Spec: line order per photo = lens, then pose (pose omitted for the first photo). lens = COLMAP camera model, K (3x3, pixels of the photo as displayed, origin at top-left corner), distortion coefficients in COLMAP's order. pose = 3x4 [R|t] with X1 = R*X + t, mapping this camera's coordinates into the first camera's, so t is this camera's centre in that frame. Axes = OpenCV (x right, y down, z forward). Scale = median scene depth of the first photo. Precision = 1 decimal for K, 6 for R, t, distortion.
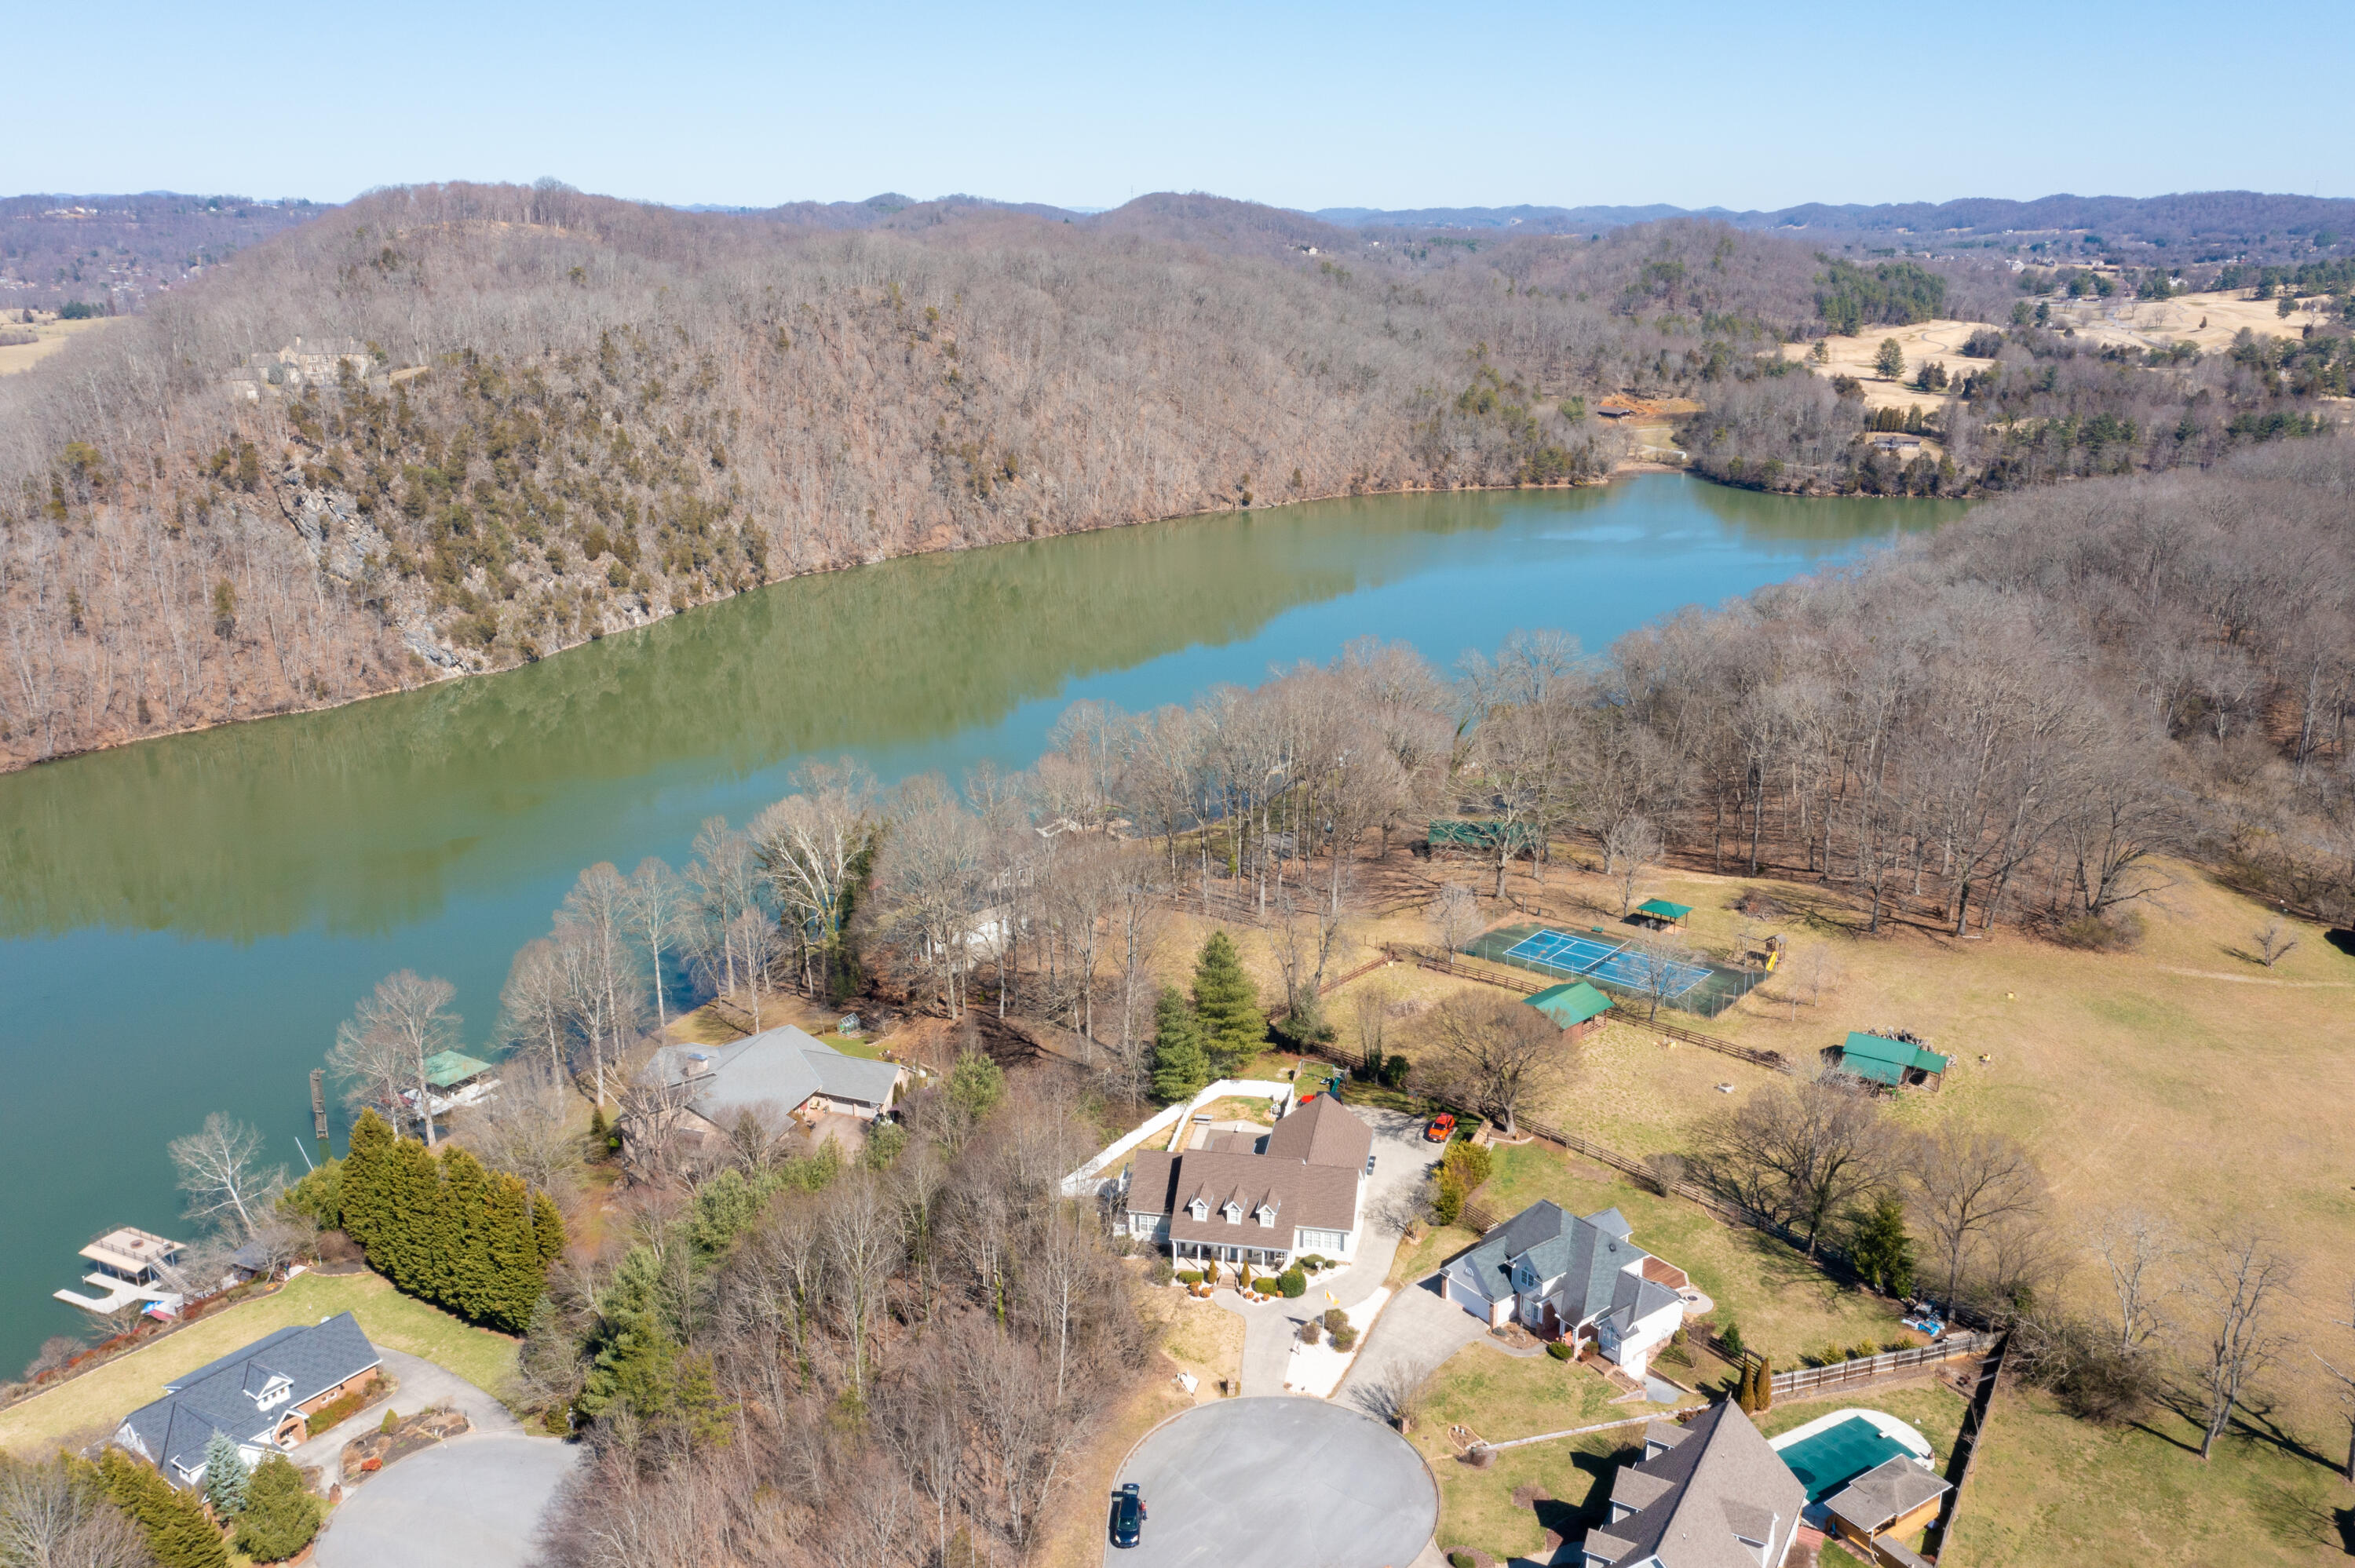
lens RADIAL K [[1873.4, 0, 1182.1], [0, 1873.4, 781.1], [0, 0, 1]] dist [-0.002696, 0.008109]
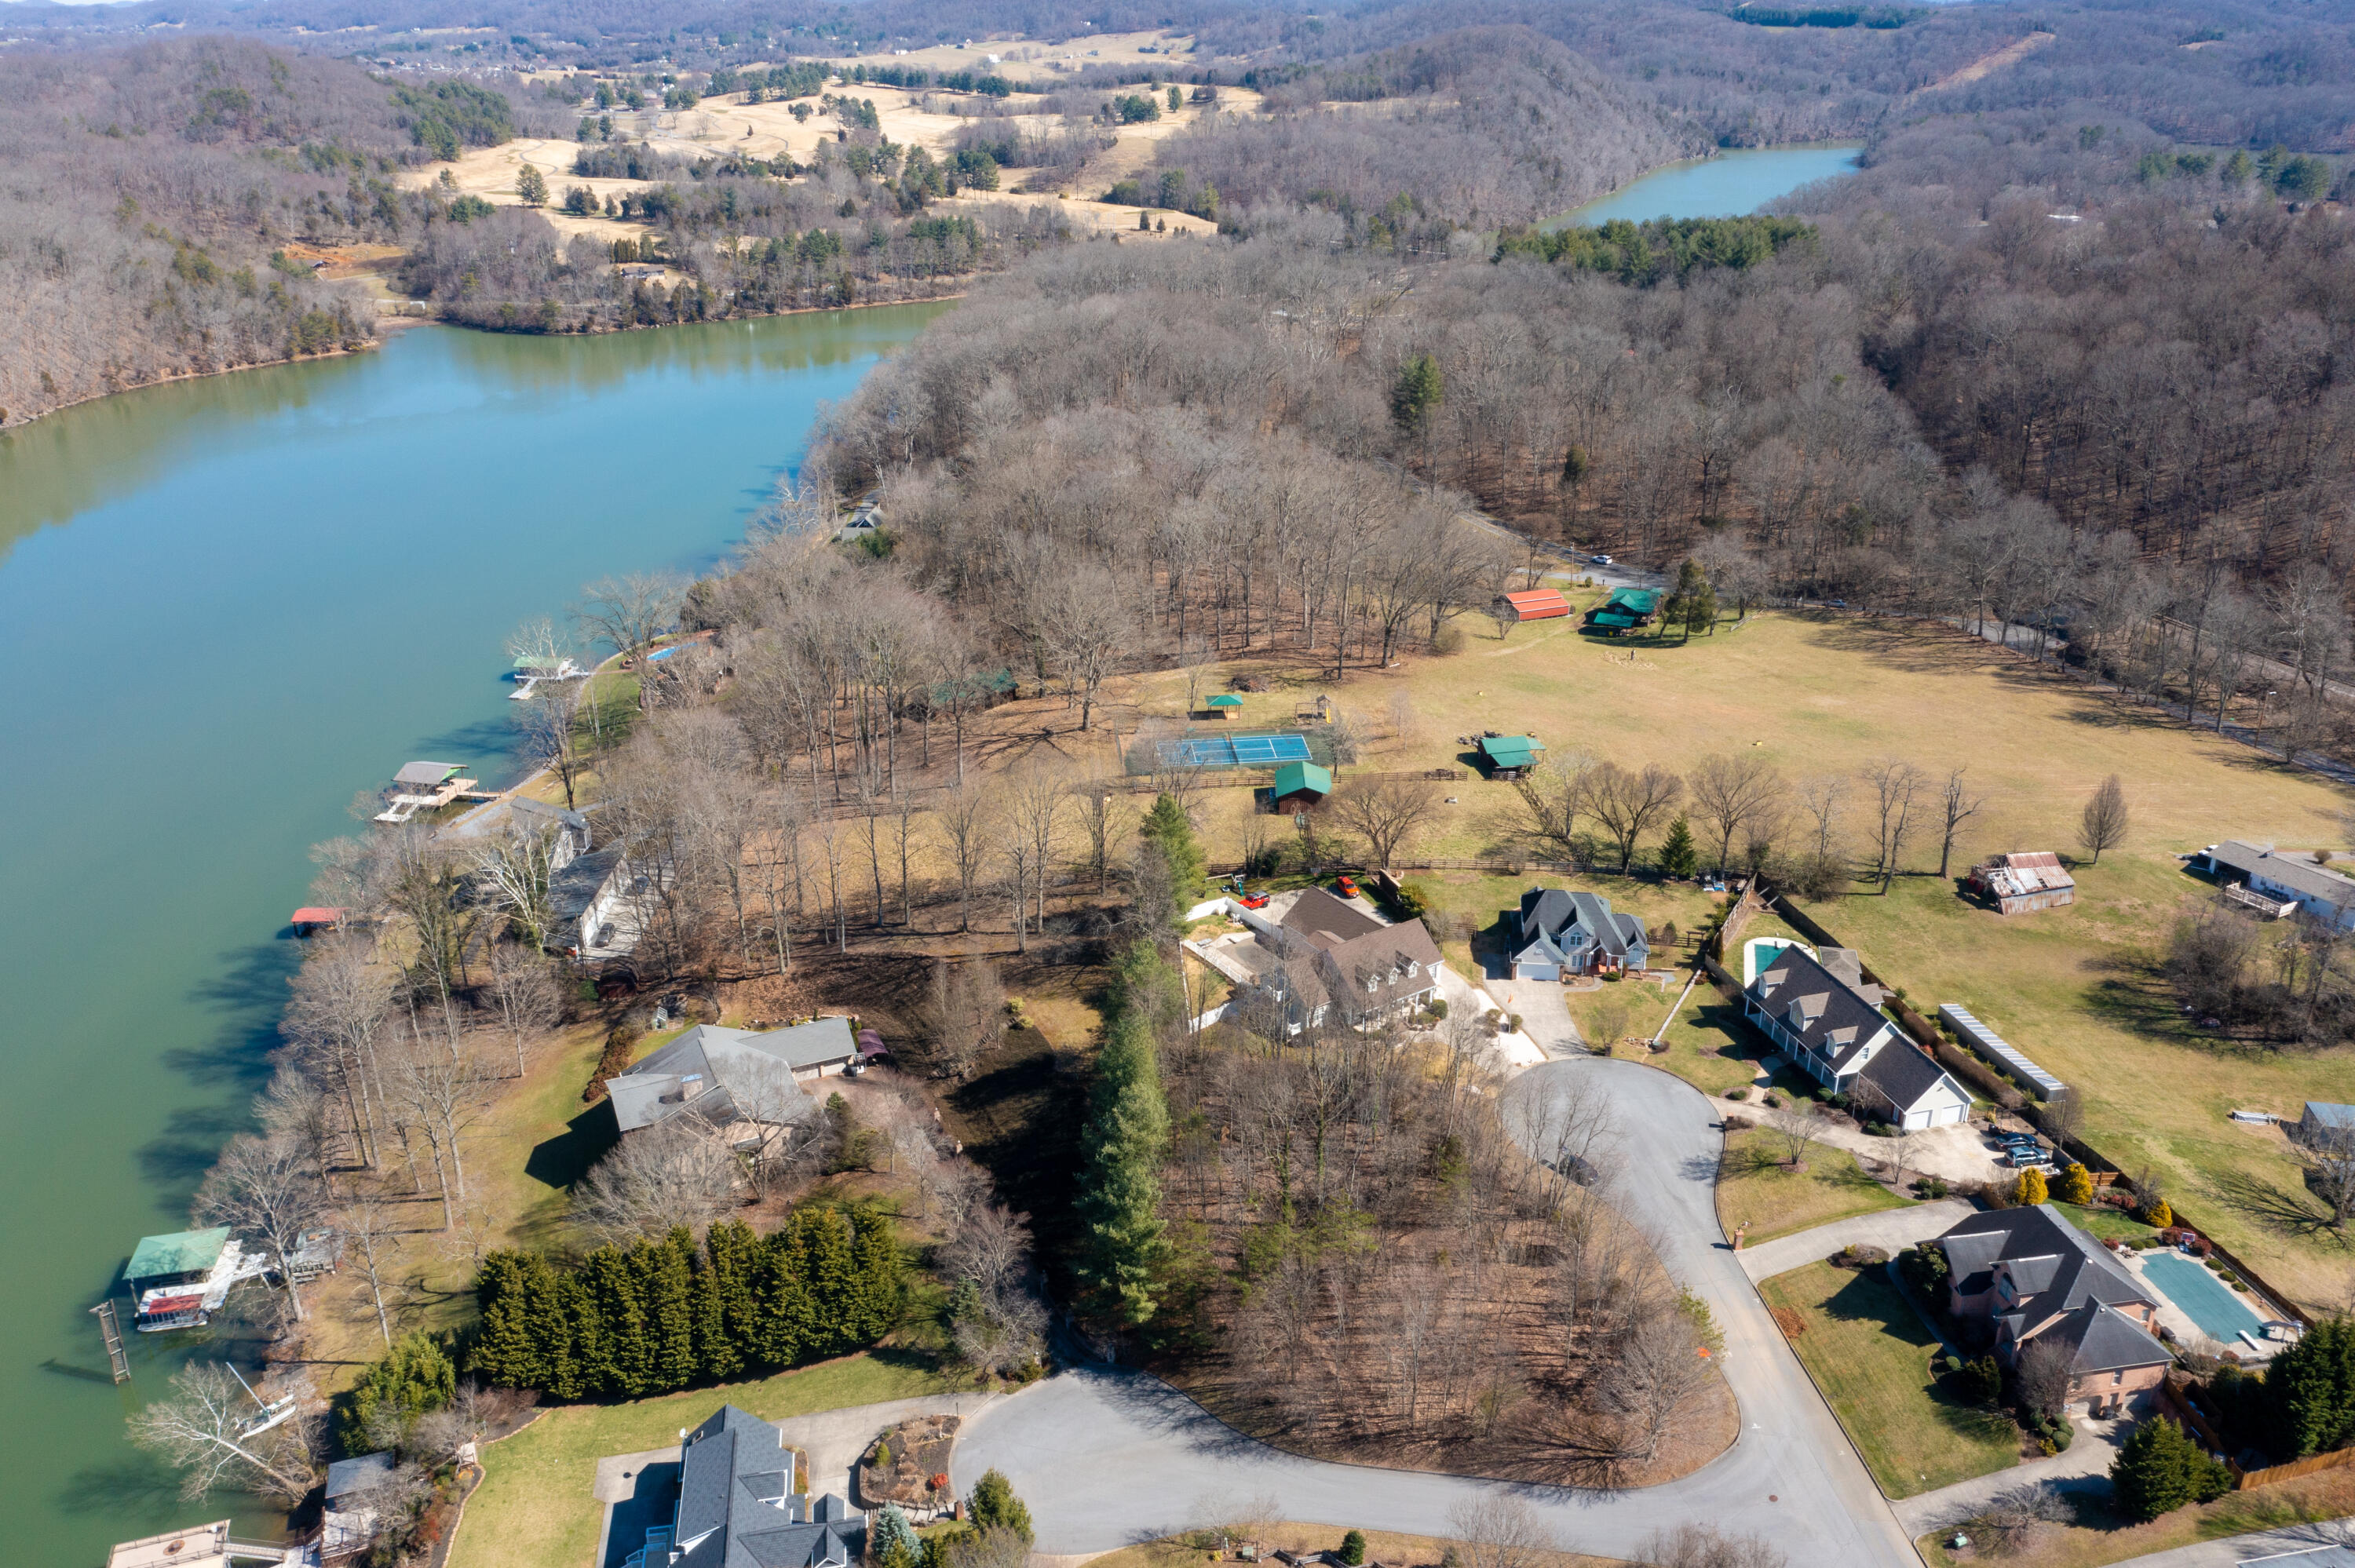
lens RADIAL K [[1873.4, 0, 1182.1], [0, 1873.4, 781.1], [0, 0, 1]] dist [-0.002696, 0.008109]
pose [[0.704050, -0.272483, 0.655794, -0.277402], [0.205918, 0.962116, 0.178690, -0.051011], [-0.679640, 0.009233, 0.733487, 0.042334]]
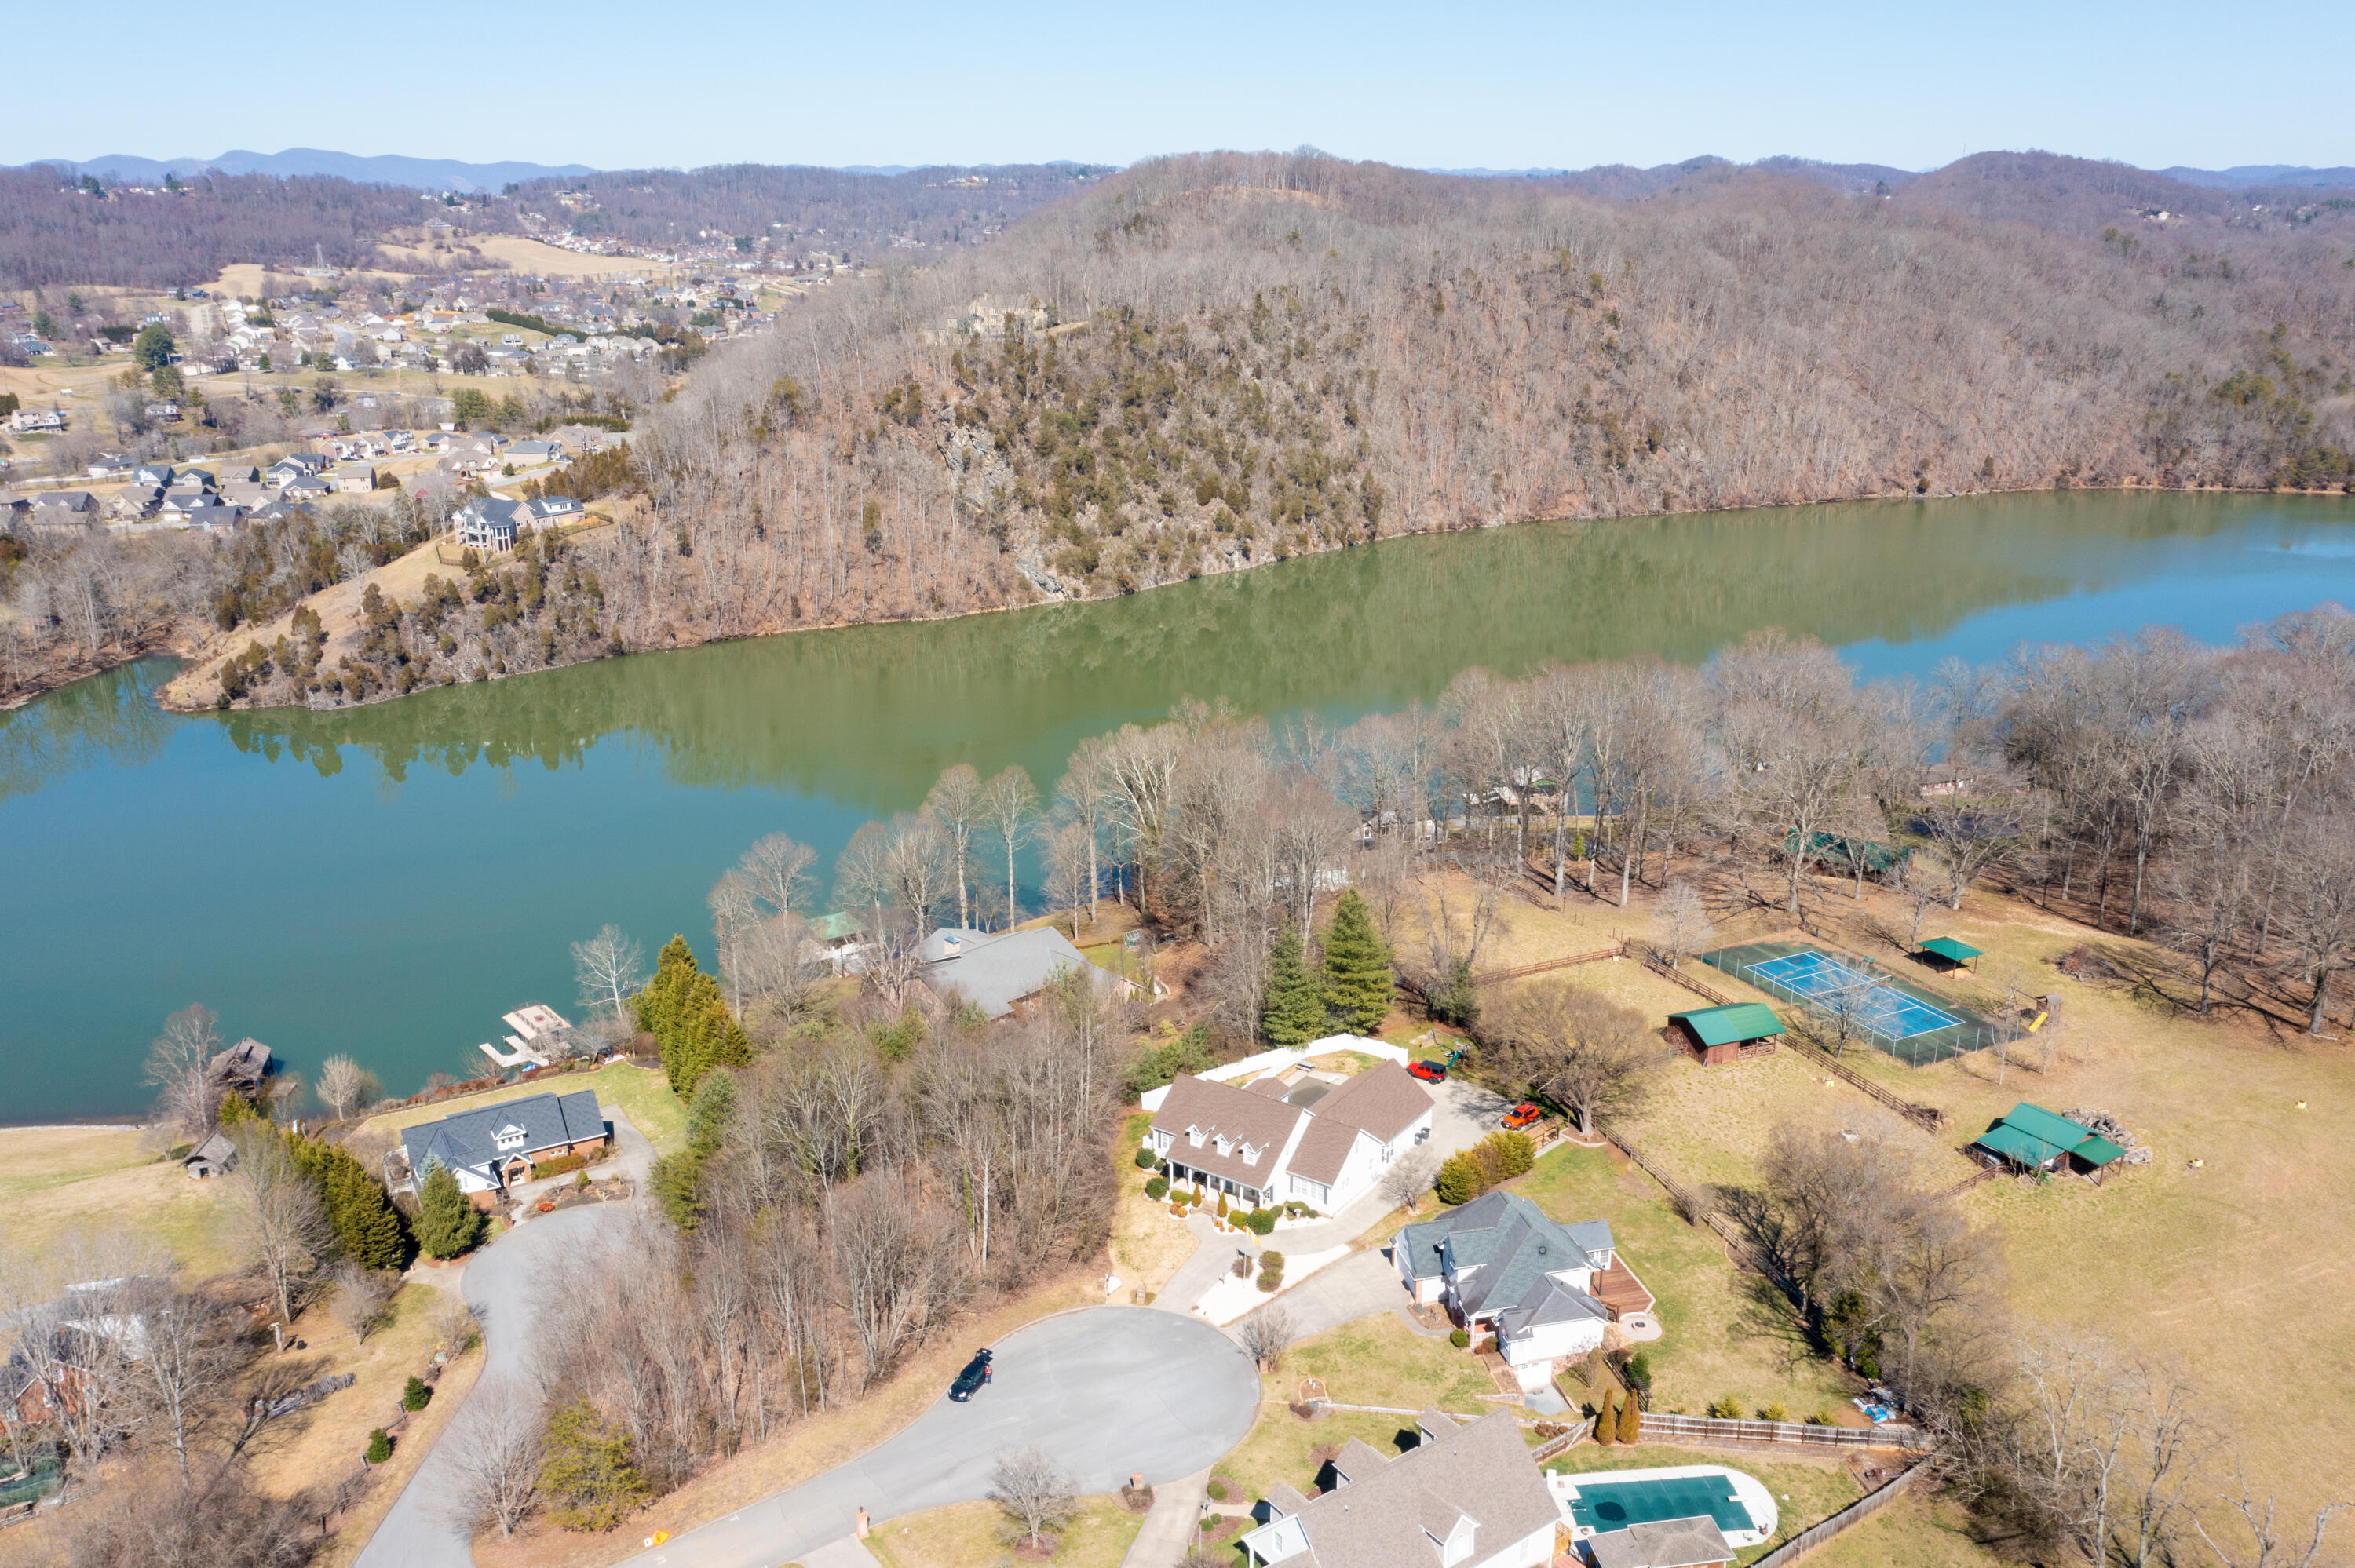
lens RADIAL K [[1873.4, 0, 1182.1], [0, 1873.4, 781.1], [0, 0, 1]] dist [-0.002696, 0.008109]
pose [[0.911735, 0.119653, -0.392965, 0.121443], [-0.112652, 0.992791, 0.040924, -0.003555], [0.395029, 0.006956, 0.918642, 0.008680]]
